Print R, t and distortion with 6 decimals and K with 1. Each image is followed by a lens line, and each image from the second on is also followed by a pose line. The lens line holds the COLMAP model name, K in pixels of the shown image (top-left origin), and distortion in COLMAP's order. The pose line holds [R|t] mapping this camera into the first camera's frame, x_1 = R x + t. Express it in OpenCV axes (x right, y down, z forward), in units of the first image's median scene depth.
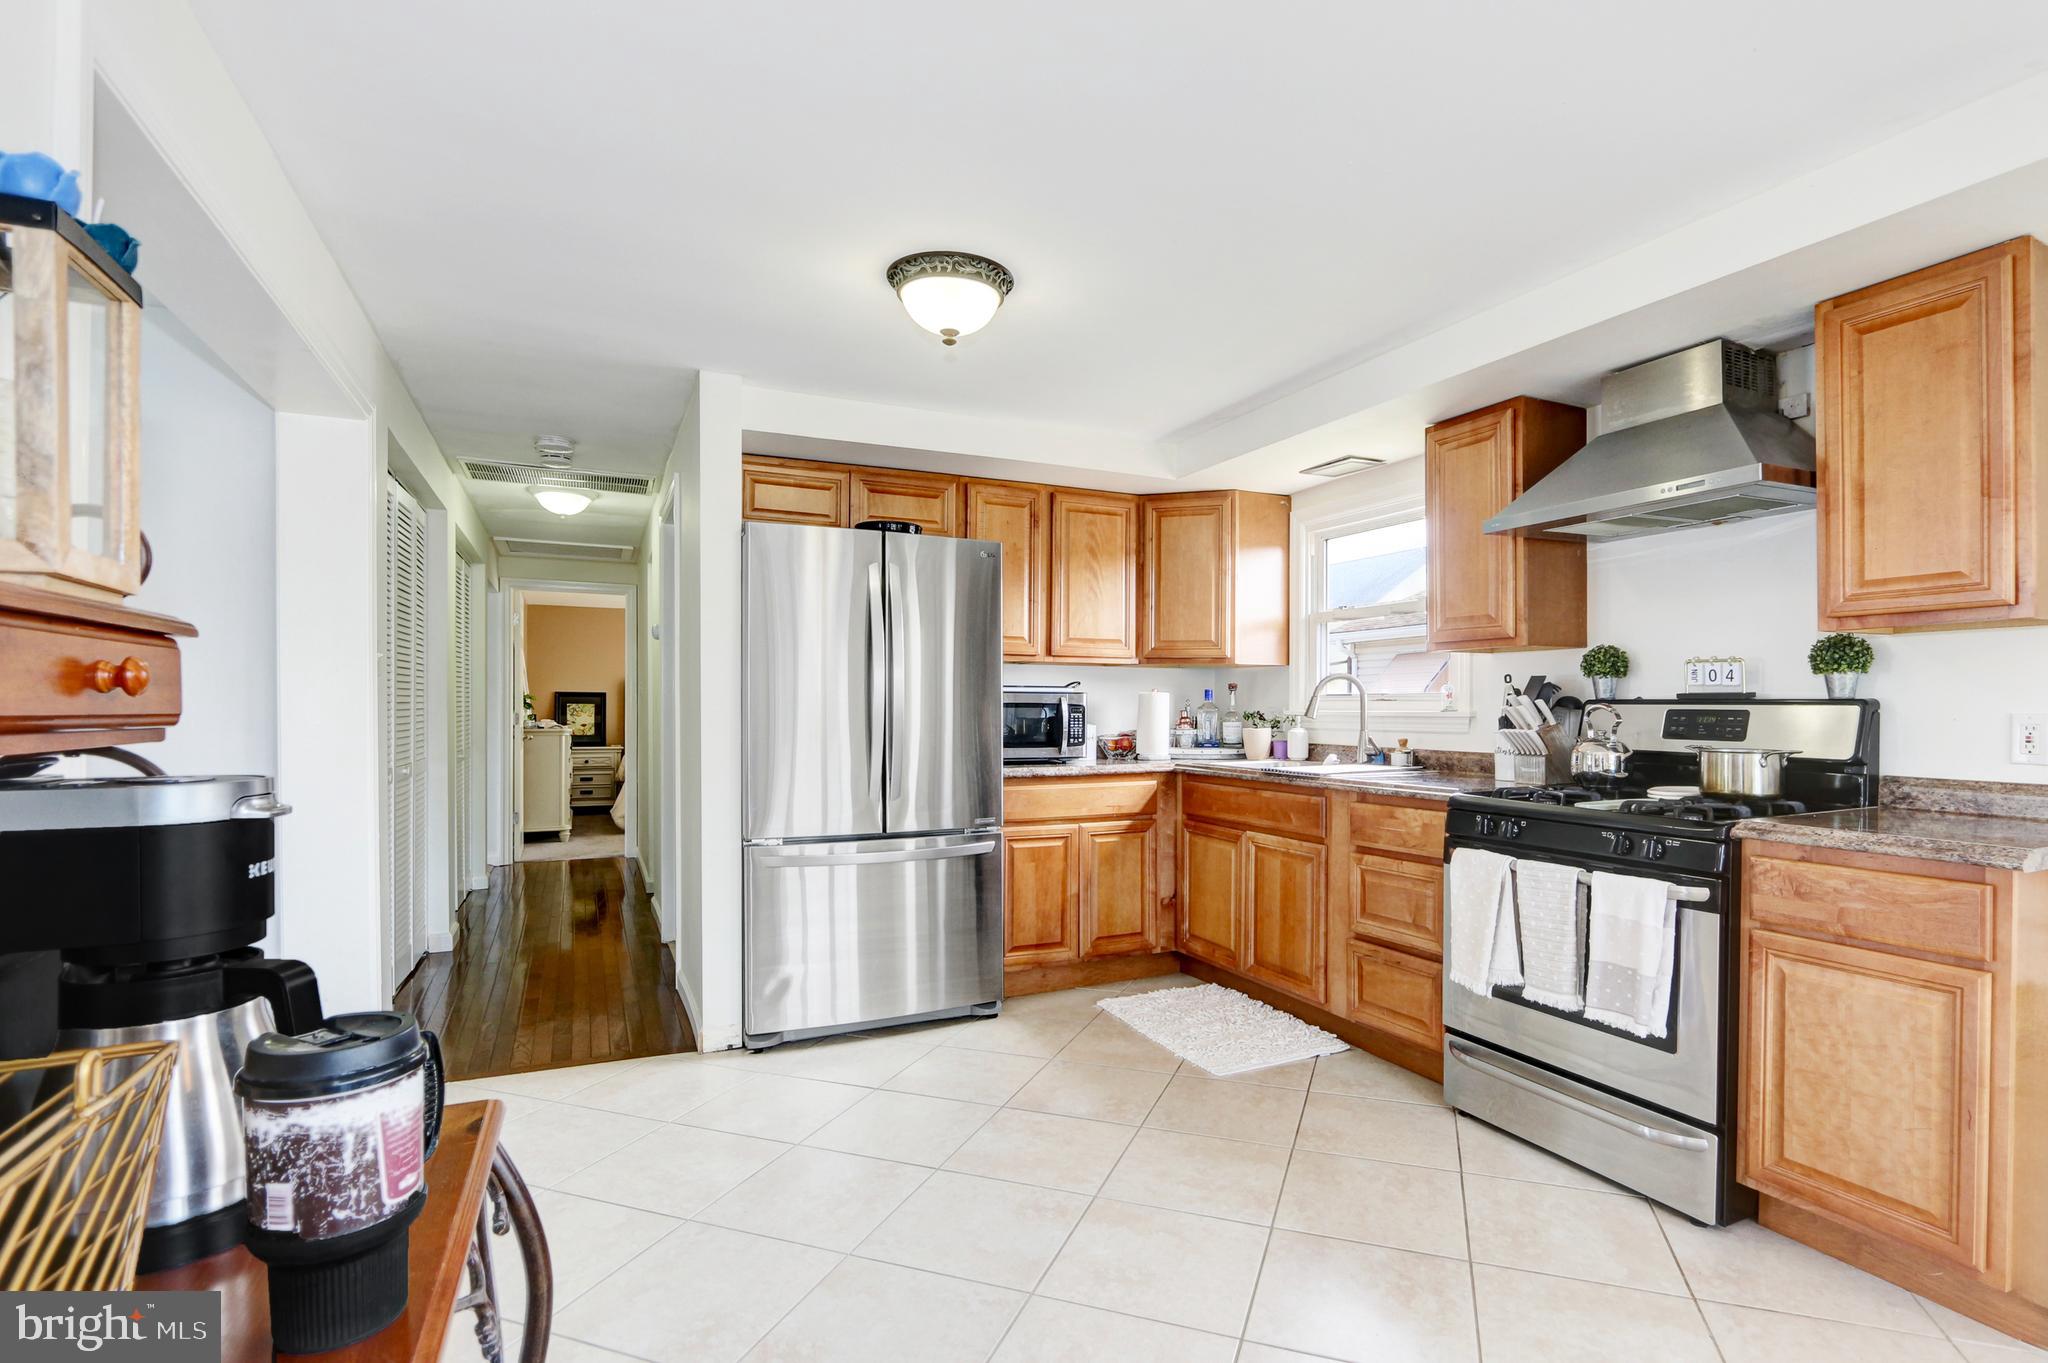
lens RADIAL K [[964.3, 0, 1028.3], [0, 964.3, 709.4], [0, 0, 1]] dist [-0.001606, 0.001056]
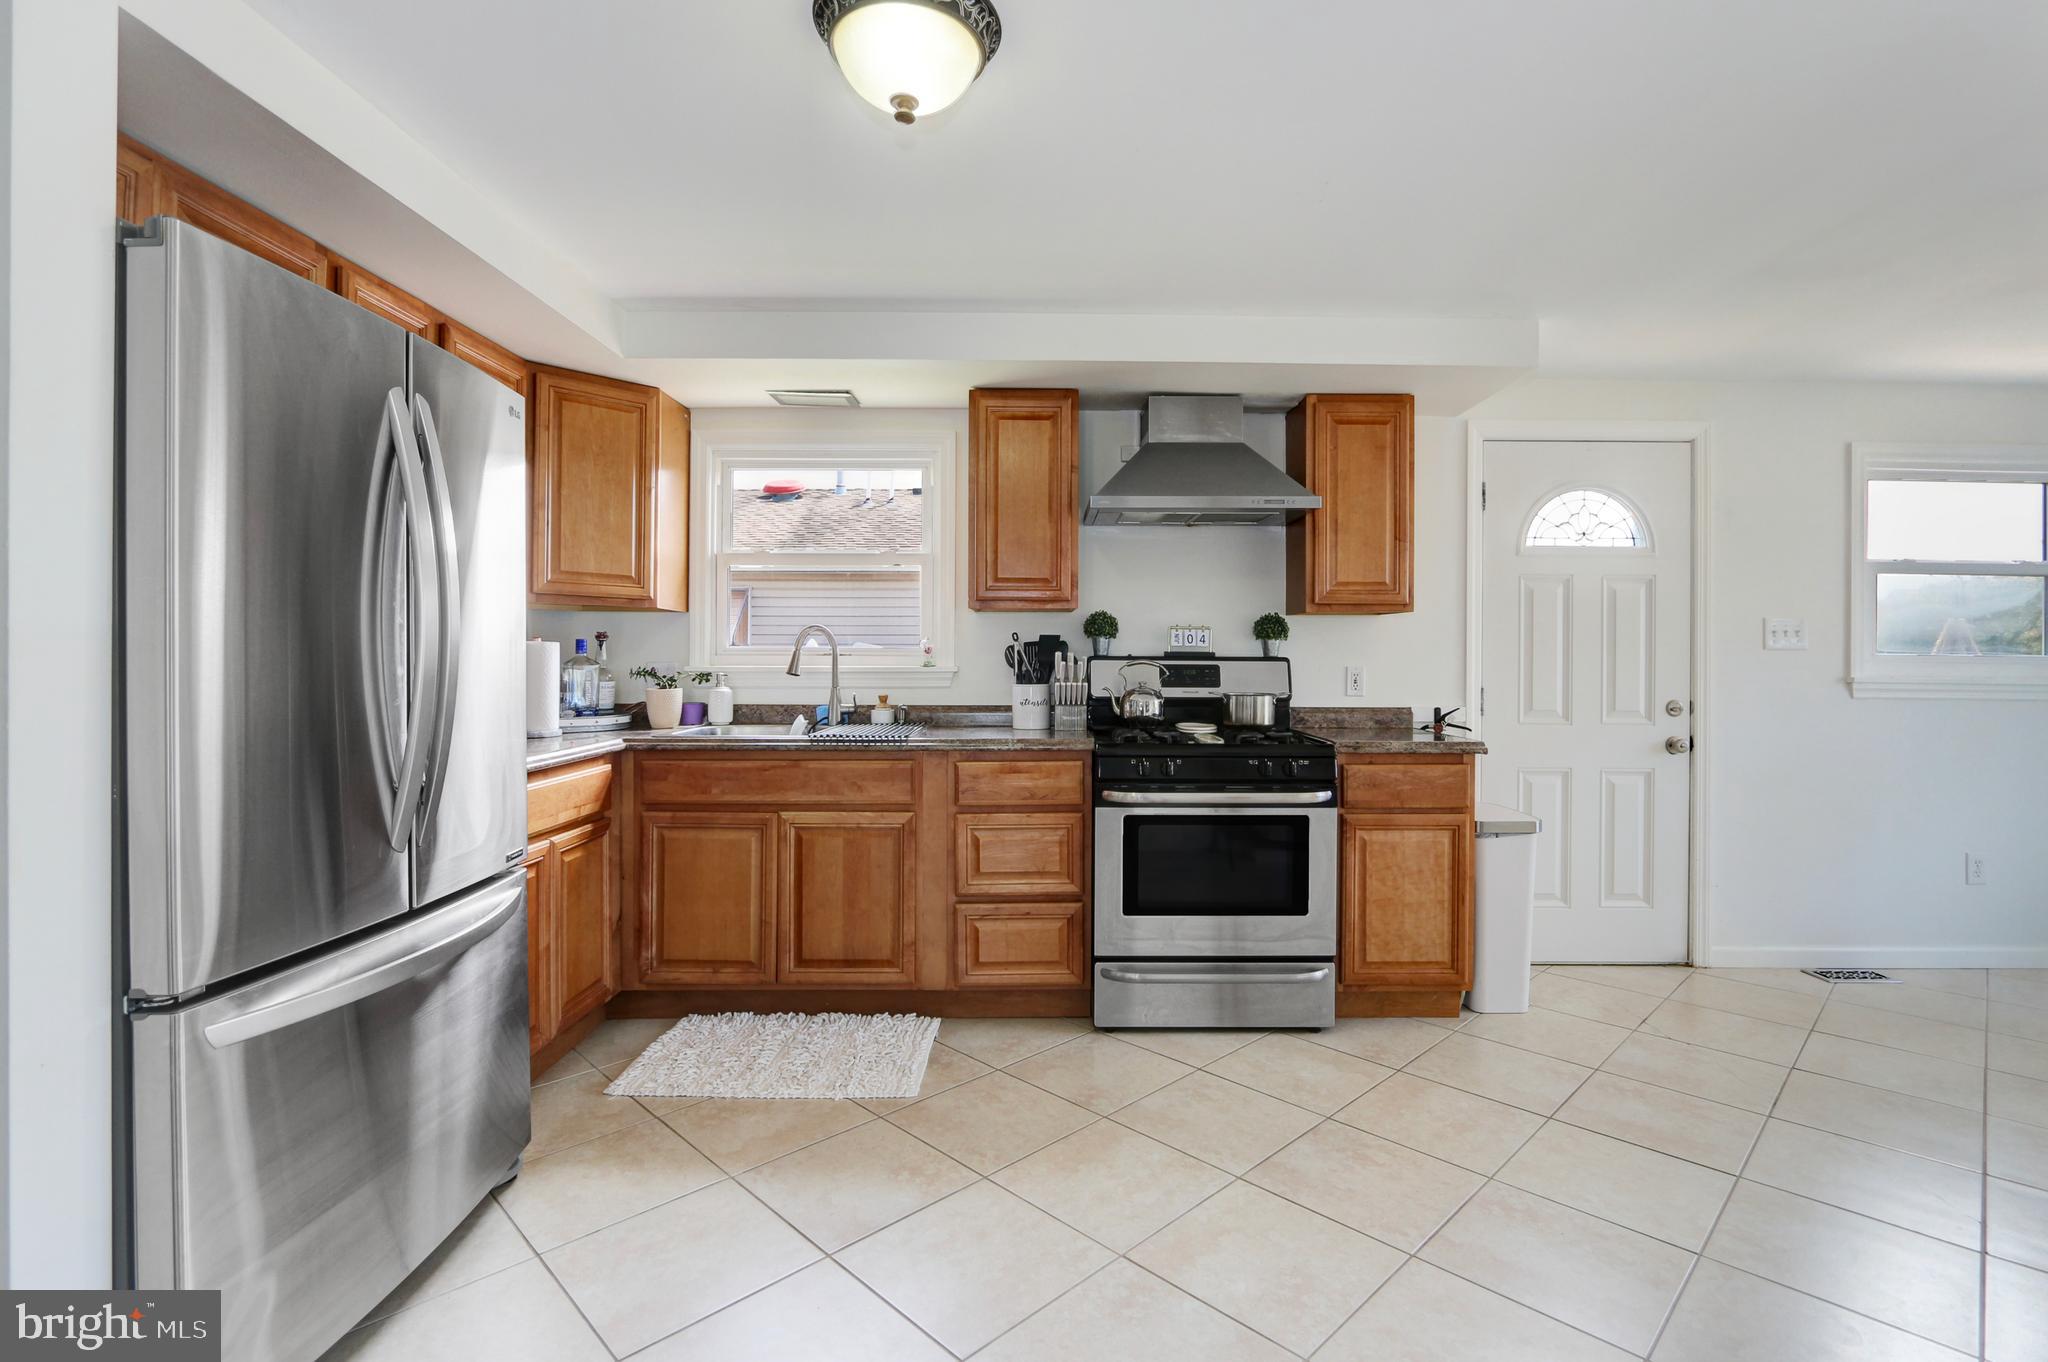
lens RADIAL K [[976.5, 0, 1088.4], [0, 976.5, 653.9], [0, 0, 1]] dist [-0.002419, 0.000067]
pose [[0.423897, 0.003804, 0.905703, -0.539668], [0.001432, 0.999987, -0.004870, -0.007262], [-0.905709, 0.003361, 0.423886, 0.510543]]
